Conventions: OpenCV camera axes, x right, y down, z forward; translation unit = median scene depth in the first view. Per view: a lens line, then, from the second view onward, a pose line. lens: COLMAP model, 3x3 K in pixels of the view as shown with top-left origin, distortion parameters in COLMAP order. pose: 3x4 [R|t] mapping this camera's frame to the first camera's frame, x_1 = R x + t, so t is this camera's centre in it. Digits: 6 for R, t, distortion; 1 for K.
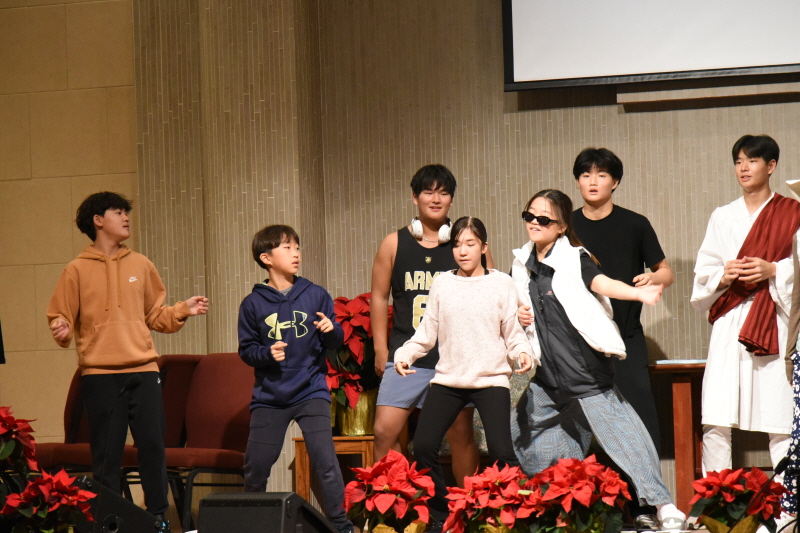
lens RADIAL K [[3322.2, 0, 402.1], [0, 3322.2, 264.7], [0, 0, 1]] dist [0.455998, 0.000000]
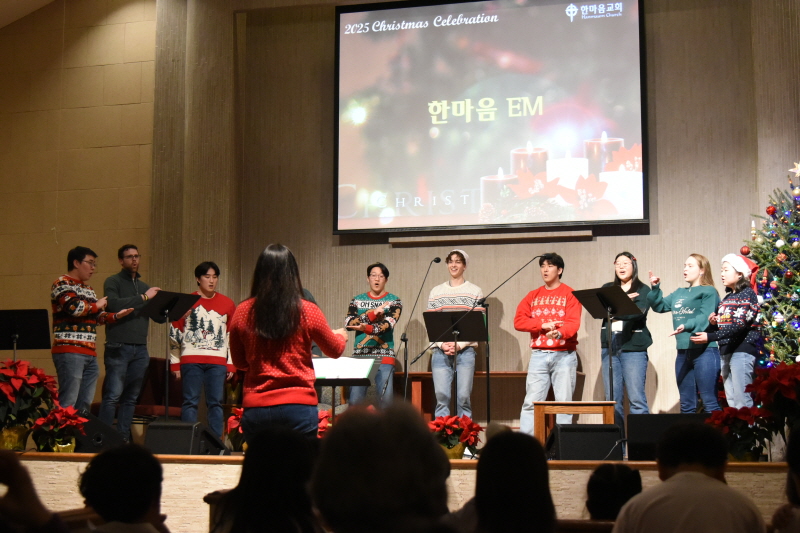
lens RADIAL K [[1173.6, 0, 396.4], [0, 1173.6, 264.8], [0, 0, 1]] dist [-0.027448, 0.000000]
pose [[0.995837, 0.046951, 0.078127, 0.014692], [-0.039199, 0.994418, -0.097958, 0.034113], [-0.082290, 0.094488, 0.992119, 0.302582]]
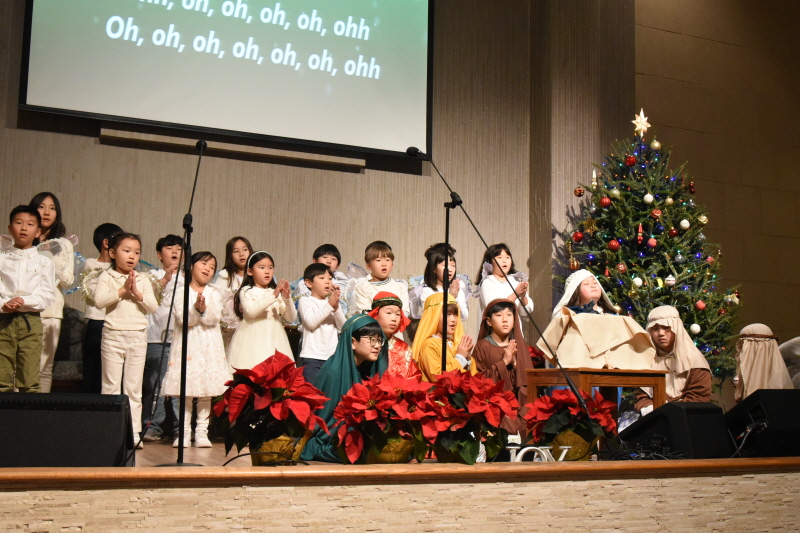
lens RADIAL K [[988.5, 0, 399.7], [0, 988.5, 266.9], [0, 0, 1]] dist [-0.035110, 0.000000]
pose [[0.717551, 0.130997, 0.684077, -0.122665], [-0.064551, 0.990435, -0.121953, 0.049601], [-0.693508, 0.043350, 0.719143, 0.619525]]
